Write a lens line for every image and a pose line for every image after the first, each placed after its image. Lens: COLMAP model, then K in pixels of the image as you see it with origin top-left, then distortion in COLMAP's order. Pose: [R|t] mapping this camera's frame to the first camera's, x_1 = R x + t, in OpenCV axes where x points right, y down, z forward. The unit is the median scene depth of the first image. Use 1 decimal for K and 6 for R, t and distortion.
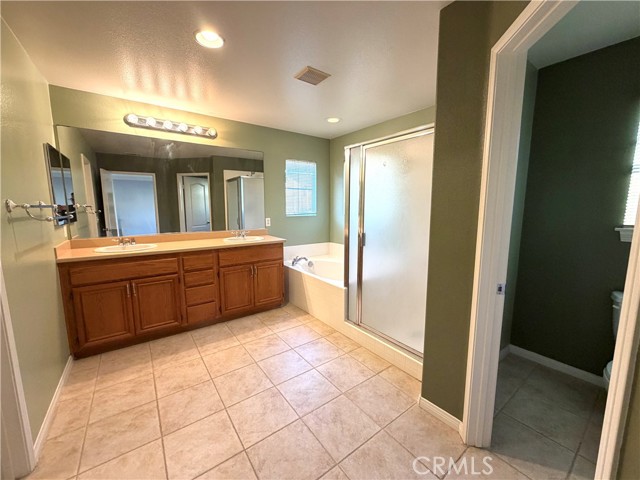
lens RADIAL K [[254.5, 0, 319.0], [0, 254.5, 239.5], [0, 0, 1]] dist [-0.001847, 0.000042]
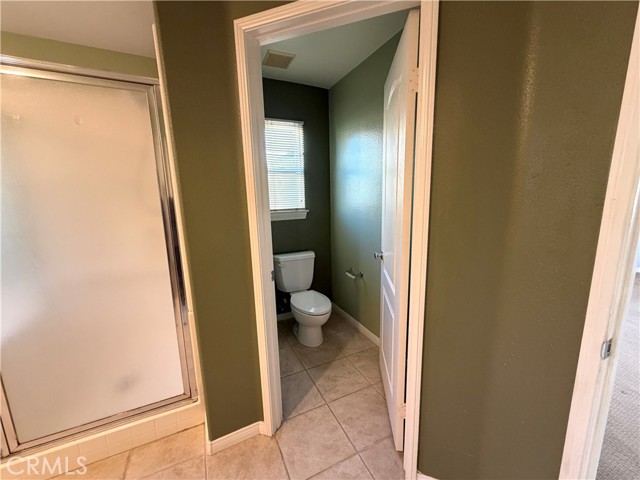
lens RADIAL K [[254.5, 0, 319.3], [0, 254.5, 238.9], [0, 0, 1]] dist [-0.001847, 0.000042]
pose [[0.193269, -0.170845, 0.966157, -0.206783], [0.156311, 0.977507, 0.141584, -0.059677], [-0.968615, 0.123657, 0.215626, 0.483485]]
